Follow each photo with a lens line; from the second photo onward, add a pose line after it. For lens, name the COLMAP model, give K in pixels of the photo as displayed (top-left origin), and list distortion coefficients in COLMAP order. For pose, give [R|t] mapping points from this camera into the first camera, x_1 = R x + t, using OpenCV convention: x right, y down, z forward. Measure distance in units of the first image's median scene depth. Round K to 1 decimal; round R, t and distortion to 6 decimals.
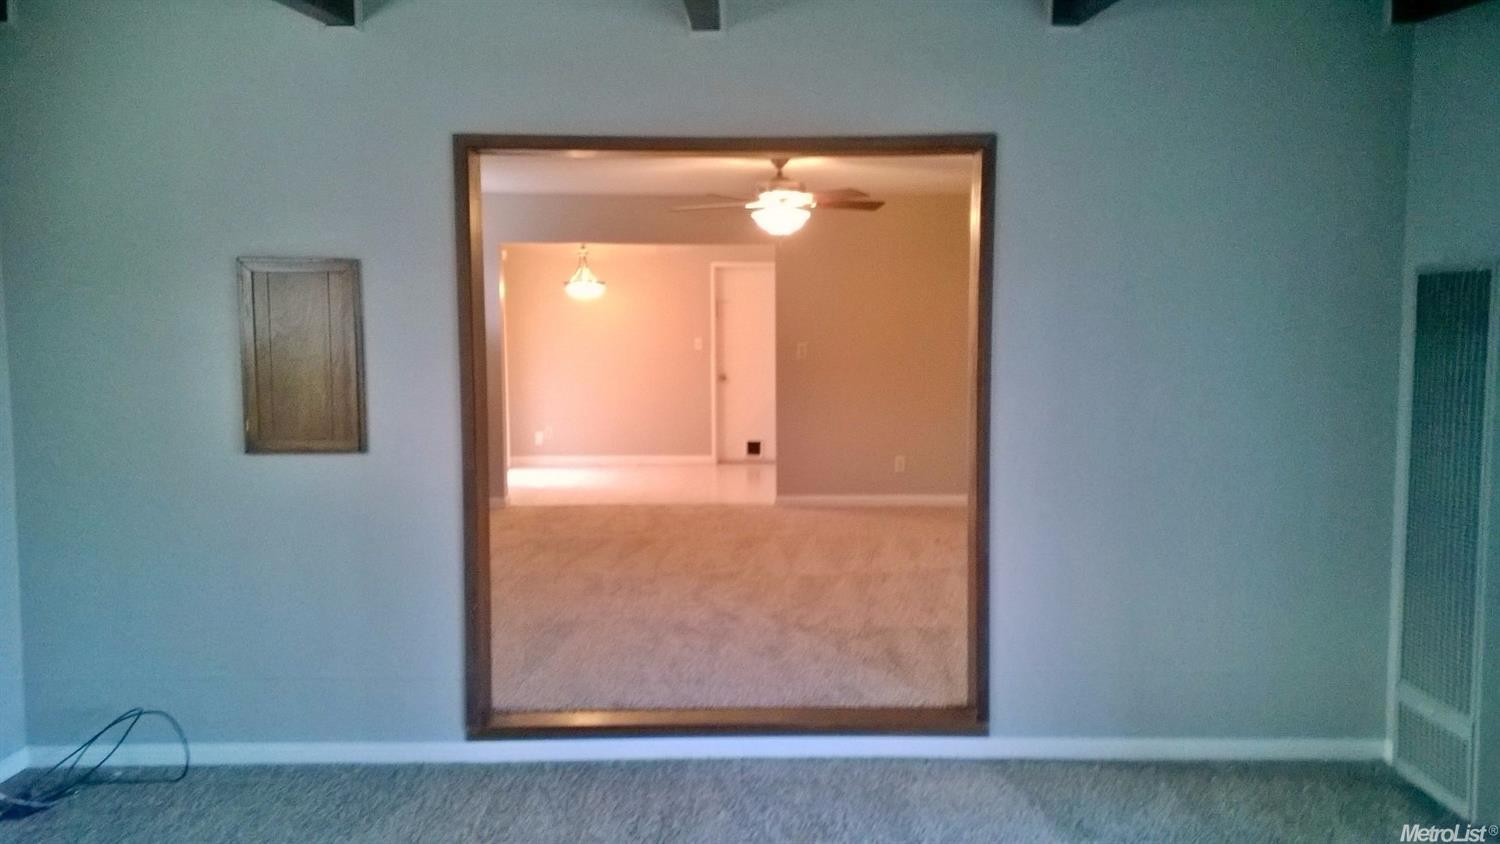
lens RADIAL K [[1131.3, 0, 751.7], [0, 1131.3, 422.3], [0, 0, 1]] dist [0.103384, -0.017357]
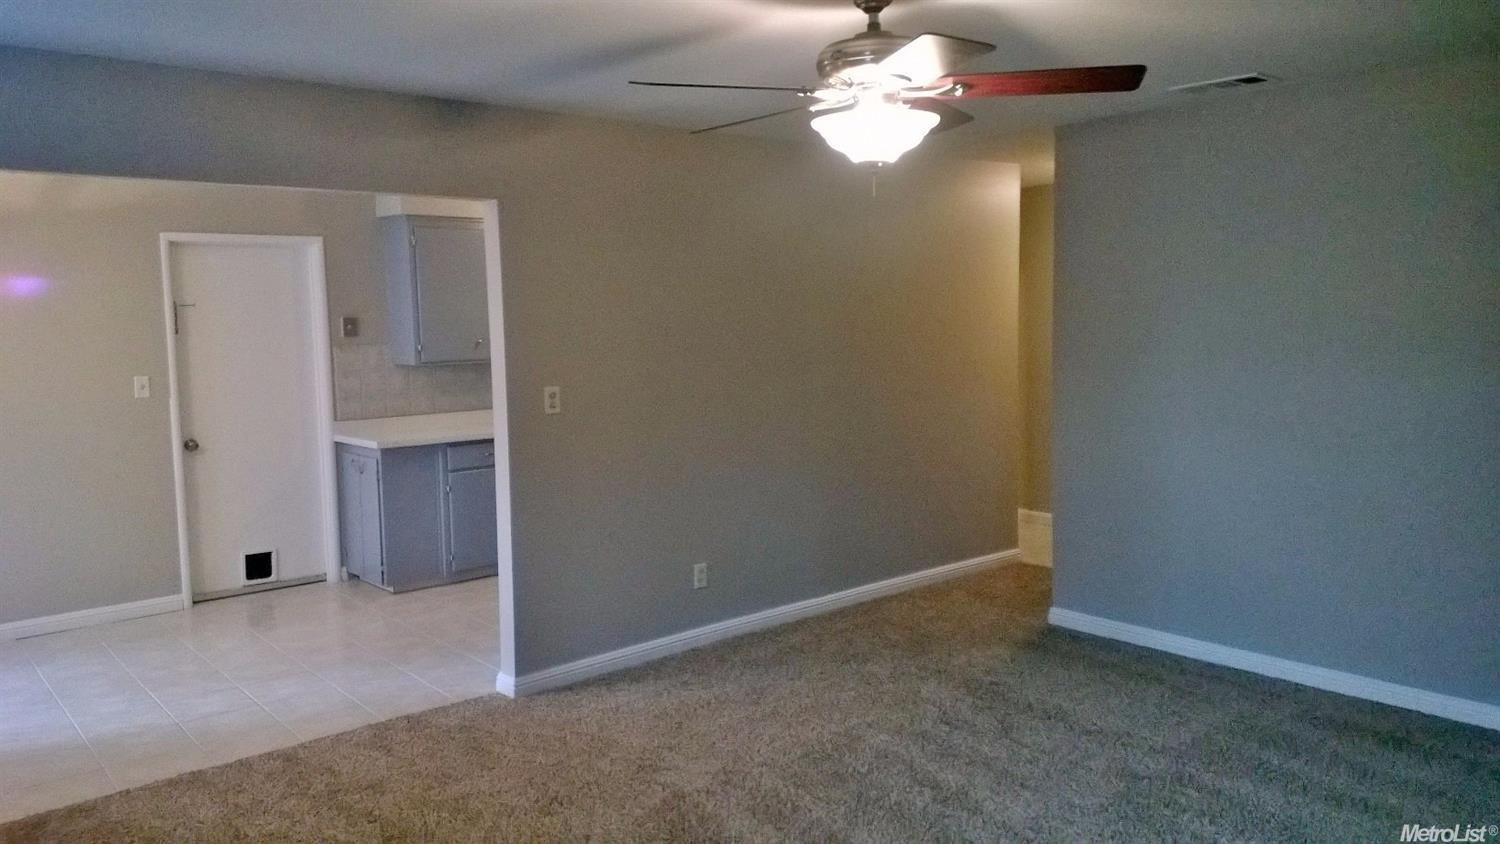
lens RADIAL K [[1131.3, 0, 745.9], [0, 1131.3, 418.3], [0, 0, 1]] dist [0.103384, -0.017357]
pose [[0.749898, -0.076781, 0.657083, -0.190480], [0.074733, 0.996716, 0.031179, -0.050844], [-0.657319, 0.025725, 0.753173, 0.416175]]
